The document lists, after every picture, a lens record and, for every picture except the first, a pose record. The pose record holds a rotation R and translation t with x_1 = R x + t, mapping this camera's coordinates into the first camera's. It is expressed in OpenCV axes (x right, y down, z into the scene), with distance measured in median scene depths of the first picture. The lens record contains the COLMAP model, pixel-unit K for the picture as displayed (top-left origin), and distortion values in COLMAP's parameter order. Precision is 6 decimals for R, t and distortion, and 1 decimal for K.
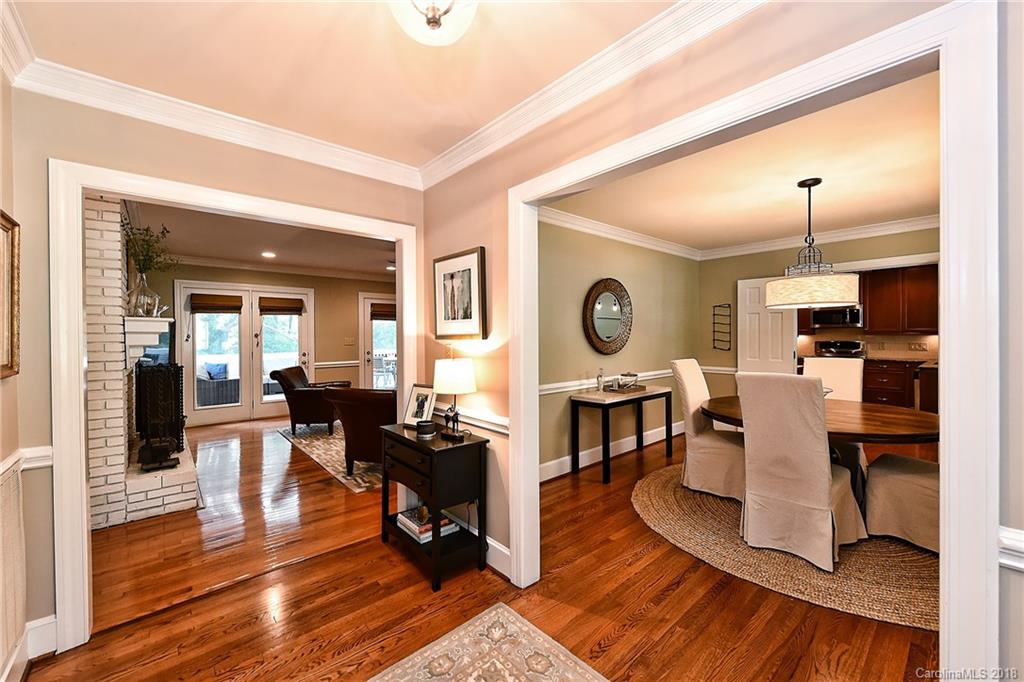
lens RADIAL K [[403.5, 0, 508.8], [0, 403.5, 336.2], [0, 0, 1]] dist [-0.001768, 0.000010]
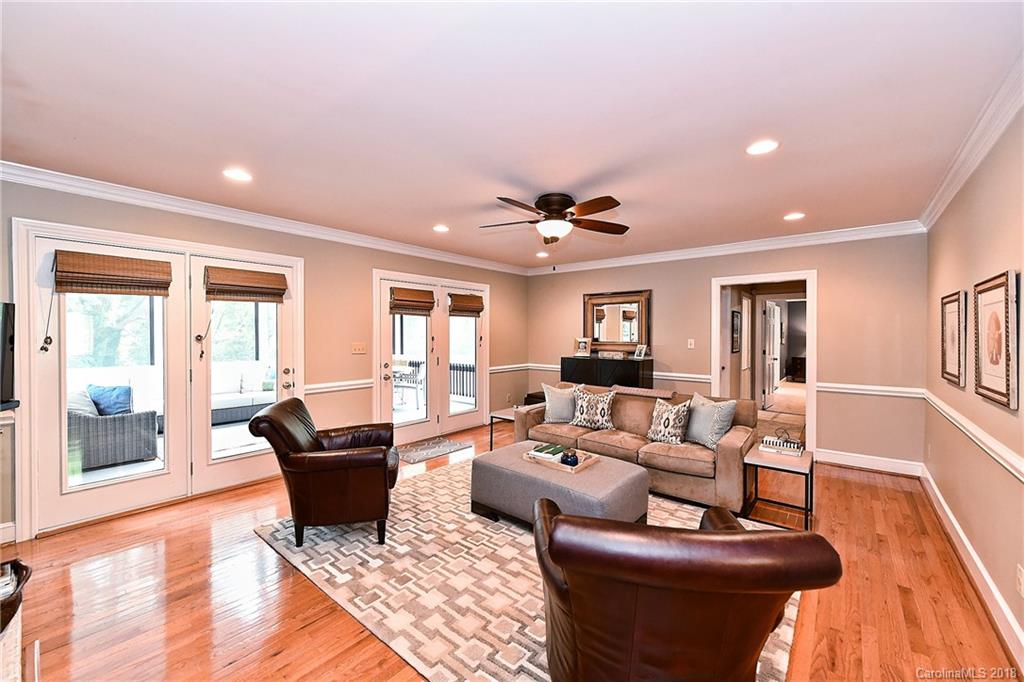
lens RADIAL K [[403.5, 0, 506.7], [0, 403.5, 336.0], [0, 0, 1]] dist [-0.001768, 0.000010]
pose [[0.987391, 0.005099, 0.158218, -0.289333], [-0.004975, 0.999987, -0.001180, -0.005644], [-0.158222, 0.000378, 0.987403, 0.384020]]
